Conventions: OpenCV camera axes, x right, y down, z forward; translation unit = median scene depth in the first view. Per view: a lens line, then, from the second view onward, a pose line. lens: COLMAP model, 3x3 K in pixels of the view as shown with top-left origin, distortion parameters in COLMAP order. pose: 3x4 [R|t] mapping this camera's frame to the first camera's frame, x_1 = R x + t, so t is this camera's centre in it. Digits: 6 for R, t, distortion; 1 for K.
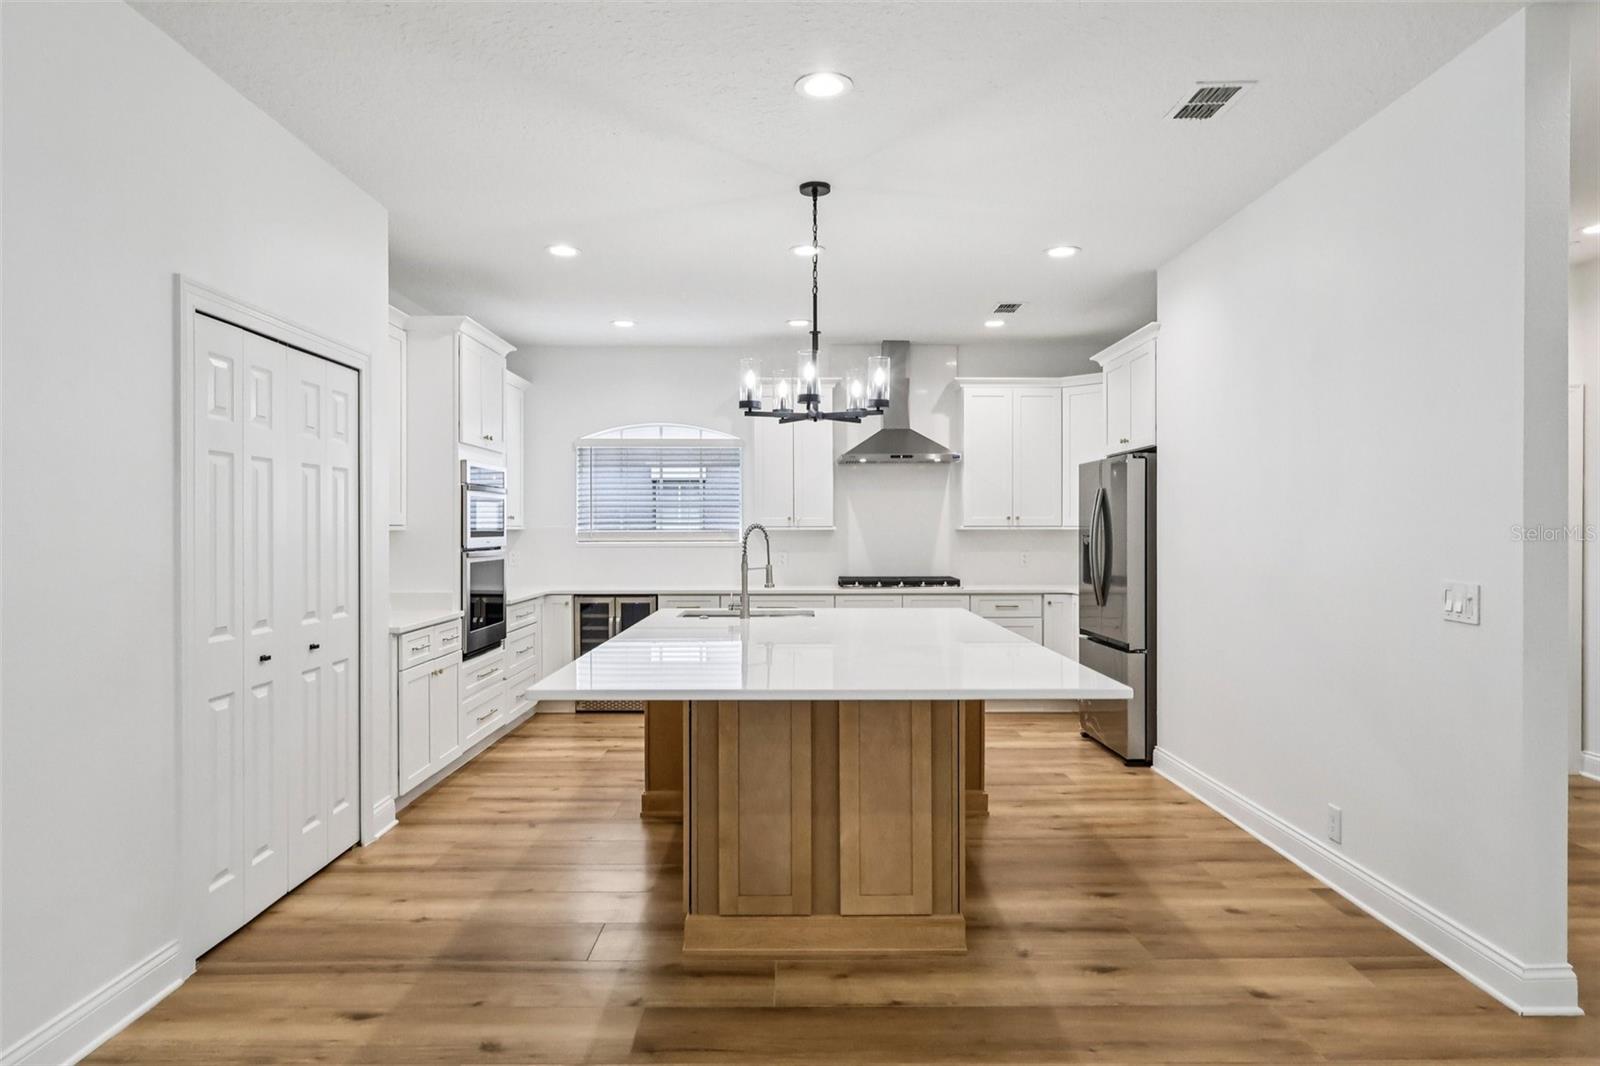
lens RADIAL K [[1003.5, 0, 816.5], [0, 1003.5, 530.5], [0, 0, 1]] dist [-0.000064, -0.000331]
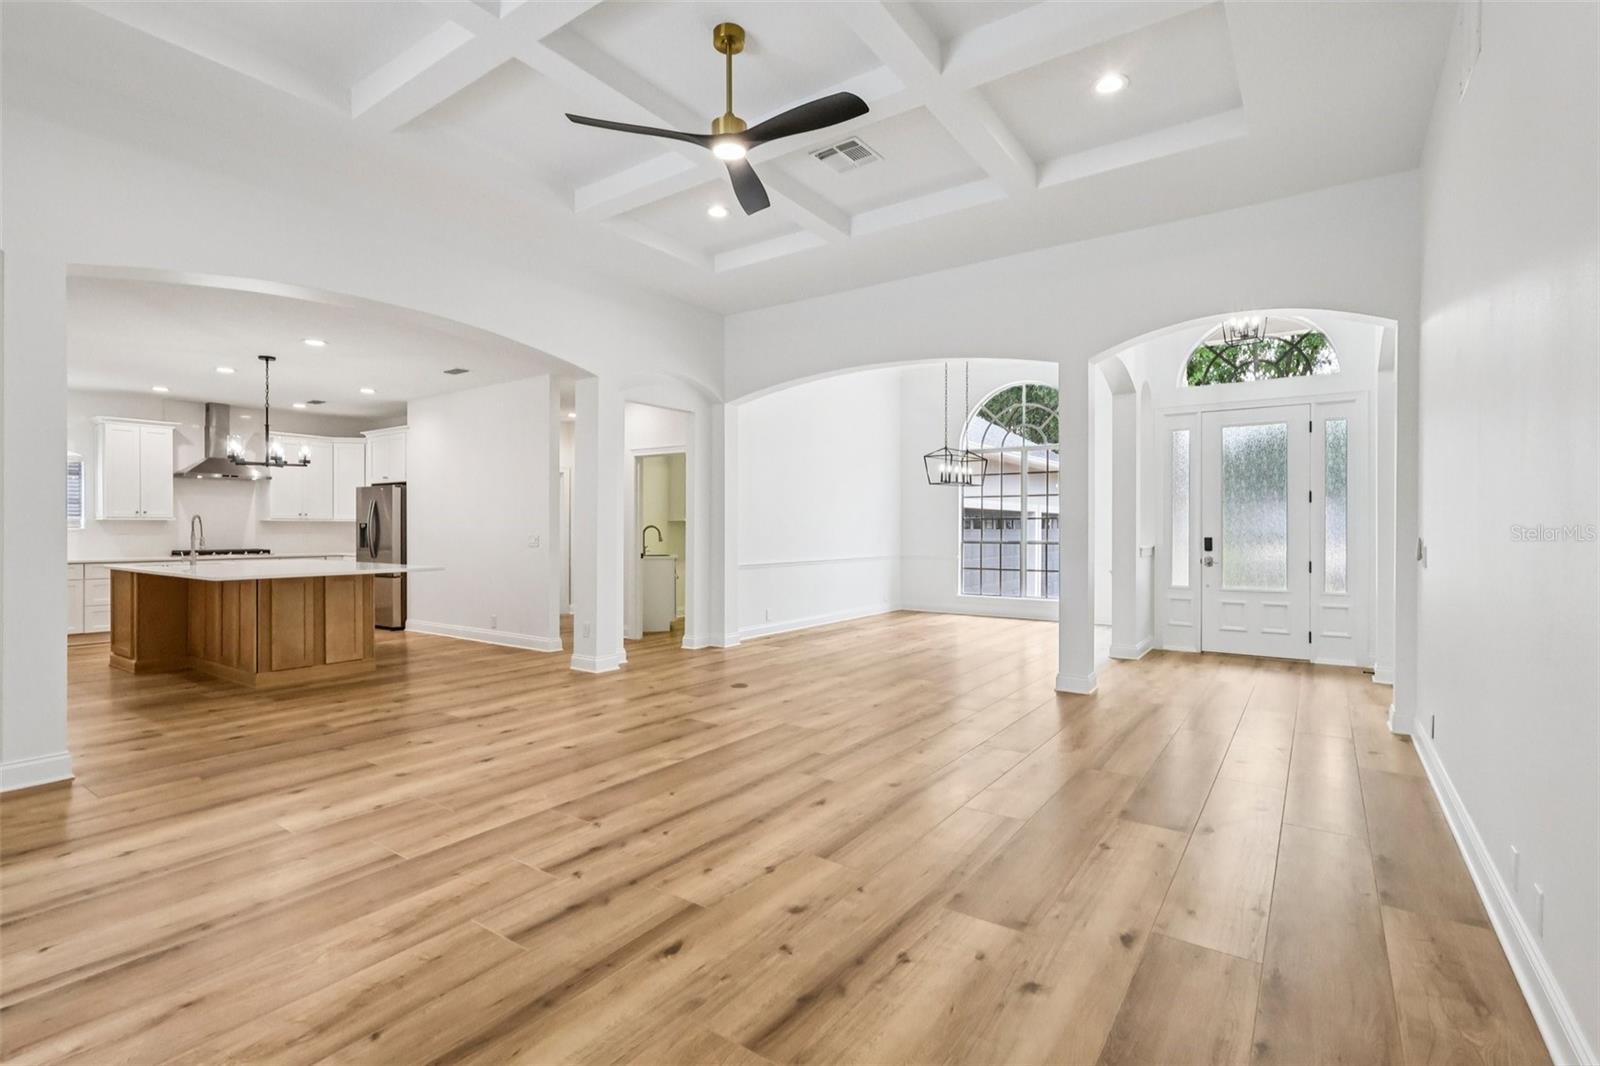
lens RADIAL K [[745.4, 0, 799.6], [0, 745.4, 531.6], [0, 0, 1]] dist [-0.000451, 0.000403]
pose [[0.595228, -0.001161, 0.803556, -0.543422], [-0.000552, 0.999998, 0.001853, 0.023374], [-0.803557, -0.001546, 0.595226, -0.773894]]
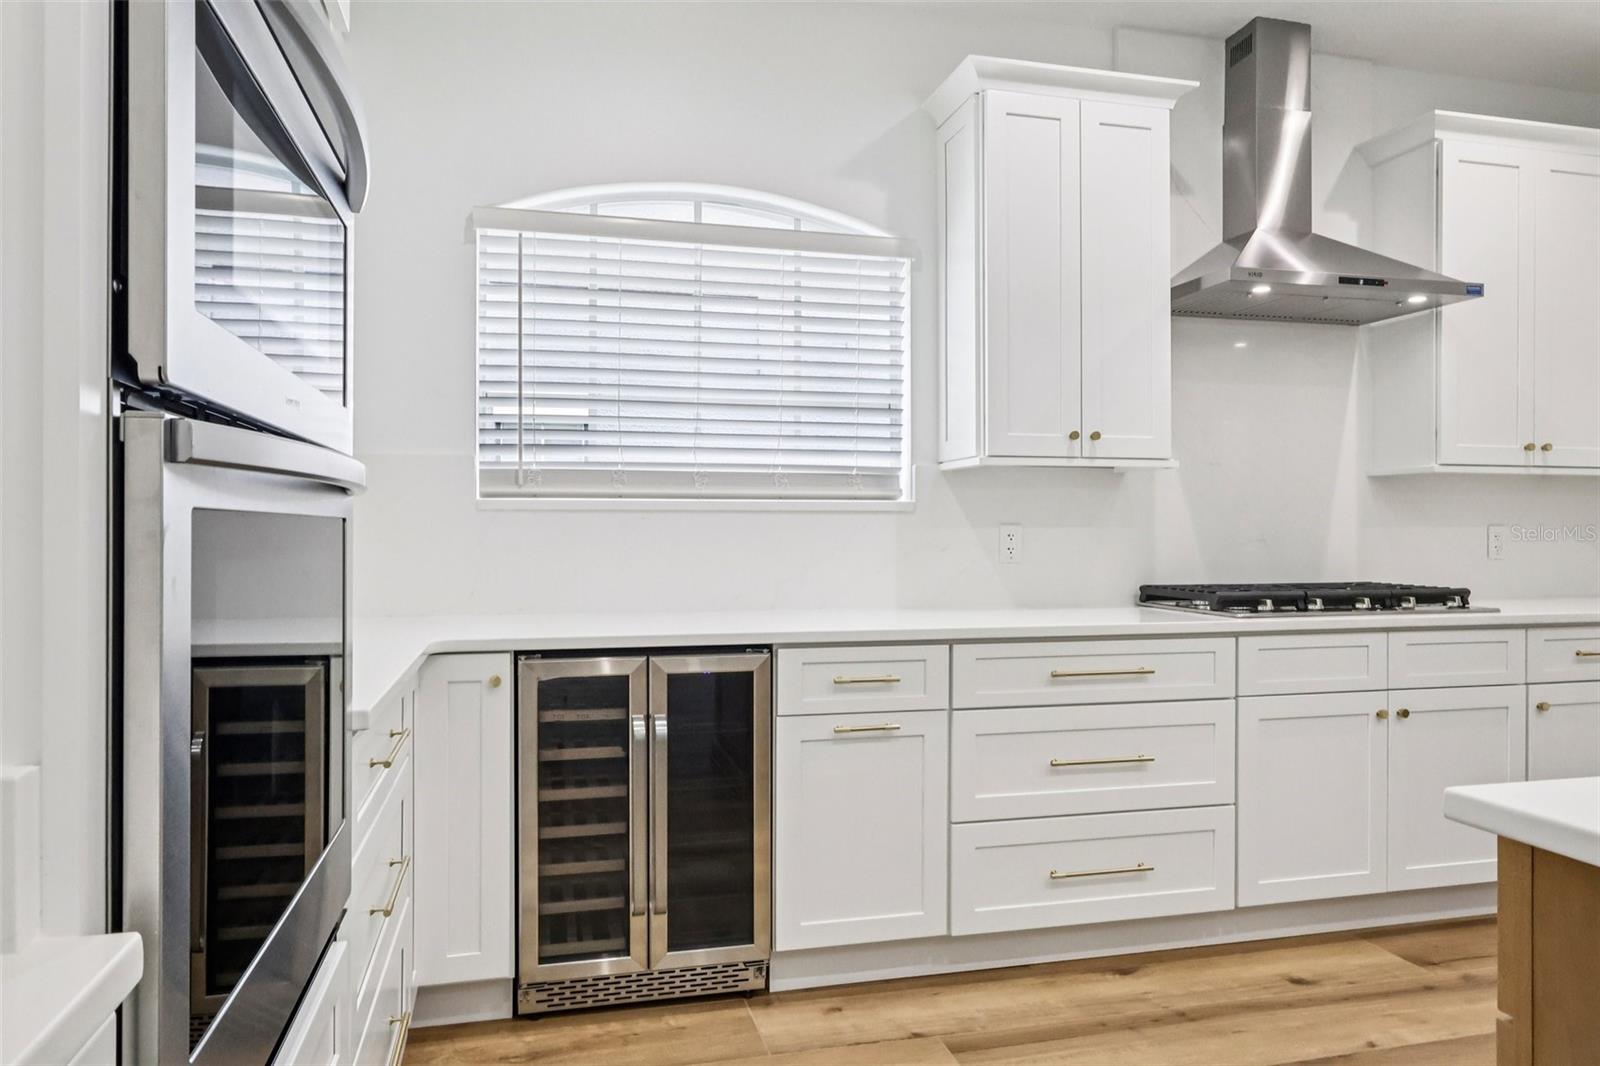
lens RADIAL K [[1064.6, 0, 813.6], [0, 1064.6, 532.4], [0, 0, 1]] dist [0.002811, 0.006175]
pose [[0.971876, 0.002390, 0.235481, -0.354710], [-0.002334, 0.999997, -0.000517, 0.041019], [-0.235481, -0.000047, 0.971879, 1.007506]]
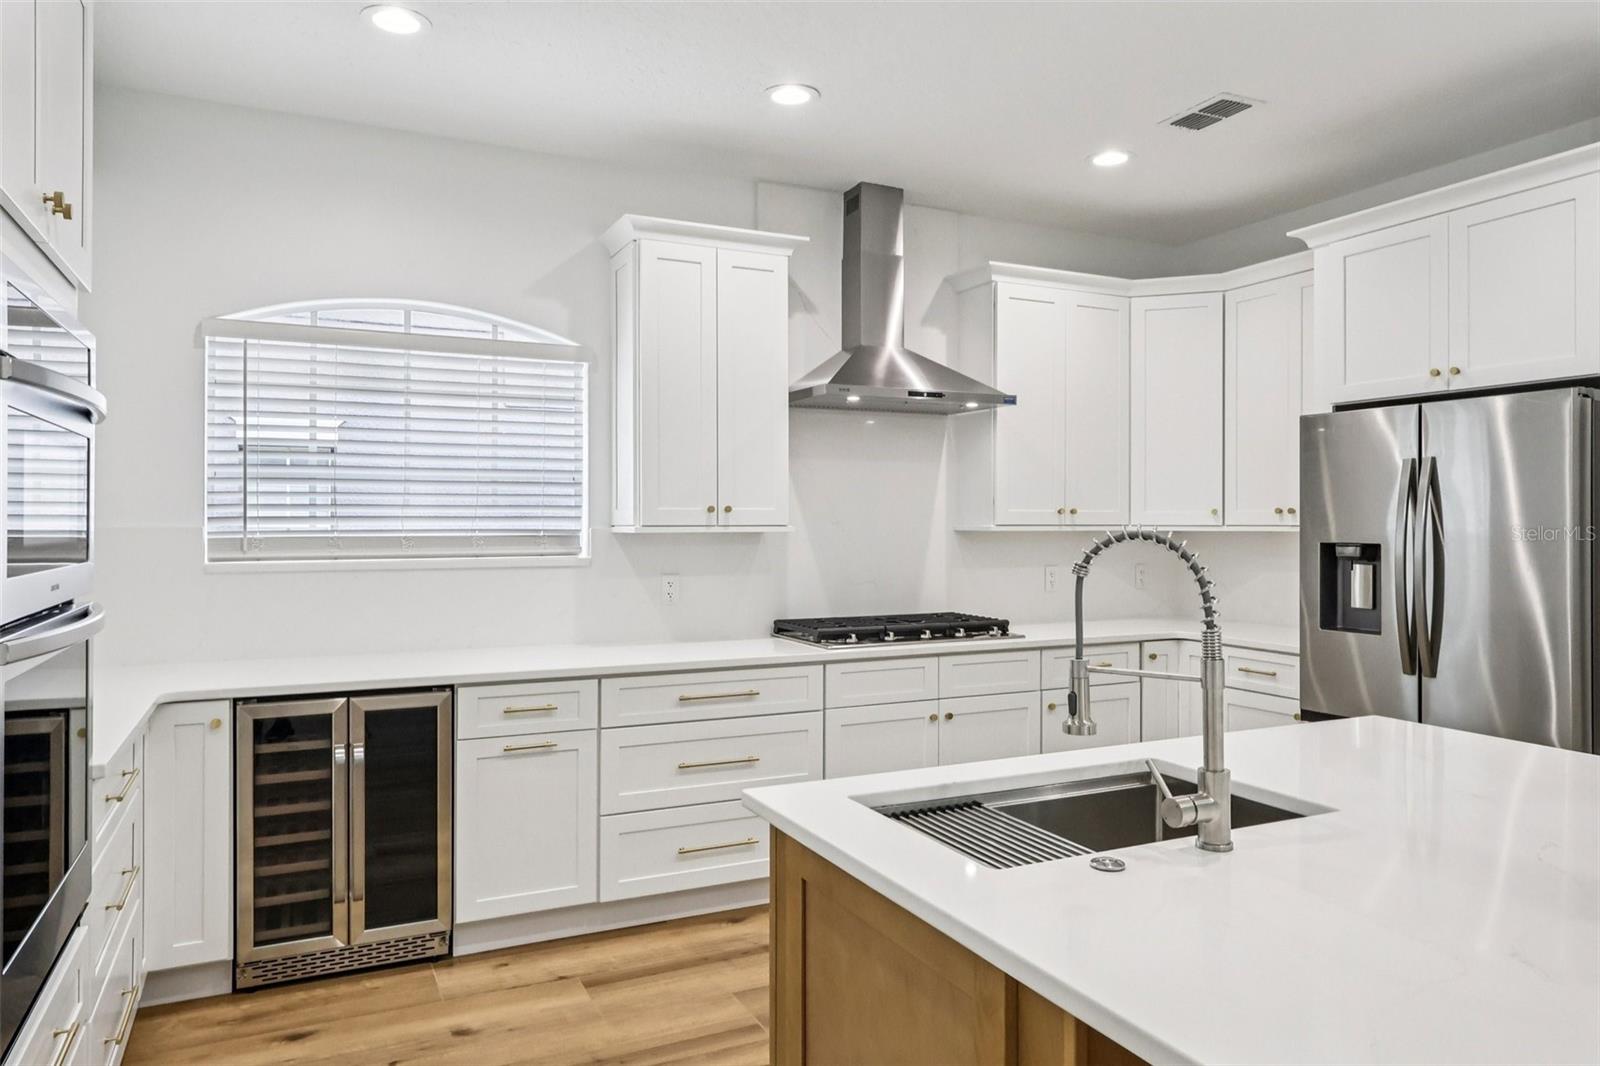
lens RADIAL K [[1049.1, 0, 802.7], [0, 1049.1, 519.5], [0, 0, 1]] dist [0.002653, 0.002812]
pose [[0.908641, 0.003471, 0.417563, -0.326391], [-0.001392, 0.999985, -0.005284, -0.007092], [-0.417575, 0.004220, 0.908633, 0.818131]]
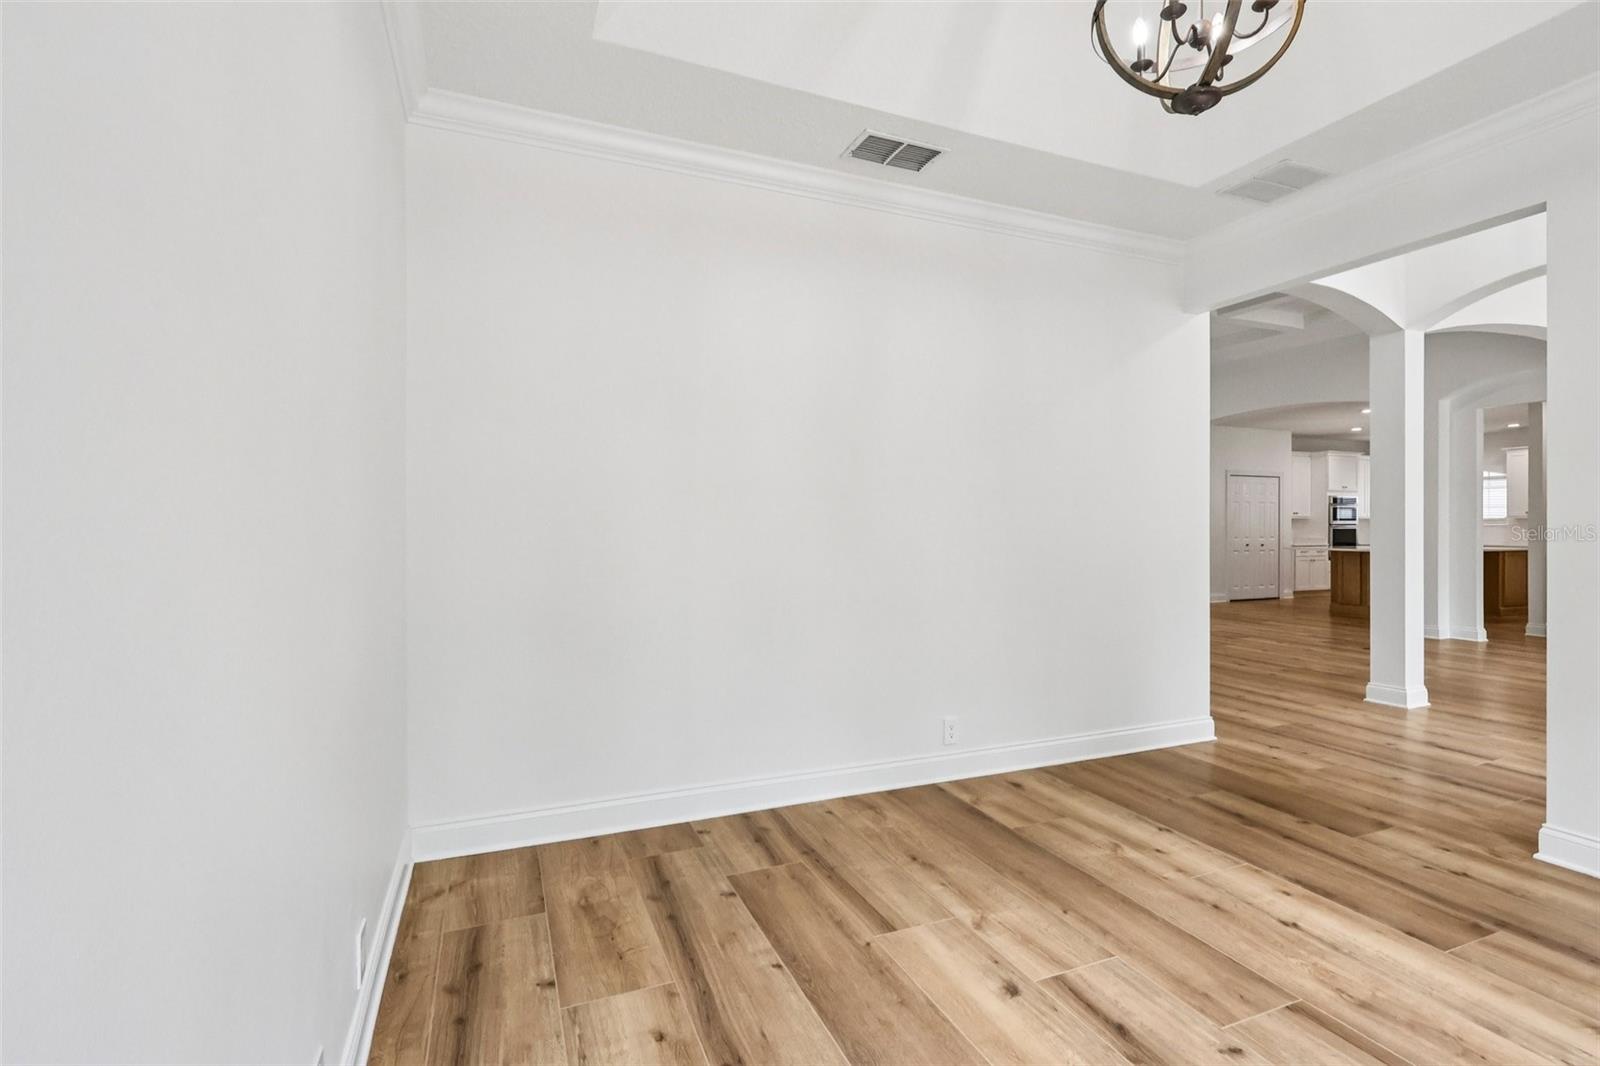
lens RADIAL K [[745.4, 0, 799.7], [0, 745.4, 526.3], [0, 0, 1]] dist [-0.000451, 0.000403]
pose [[0.364906, 0.004576, -0.931033, 1.425955], [-0.003886, 0.999987, 0.003392, 0.027454], [0.931036, 0.002380, 0.364919, -1.640684]]
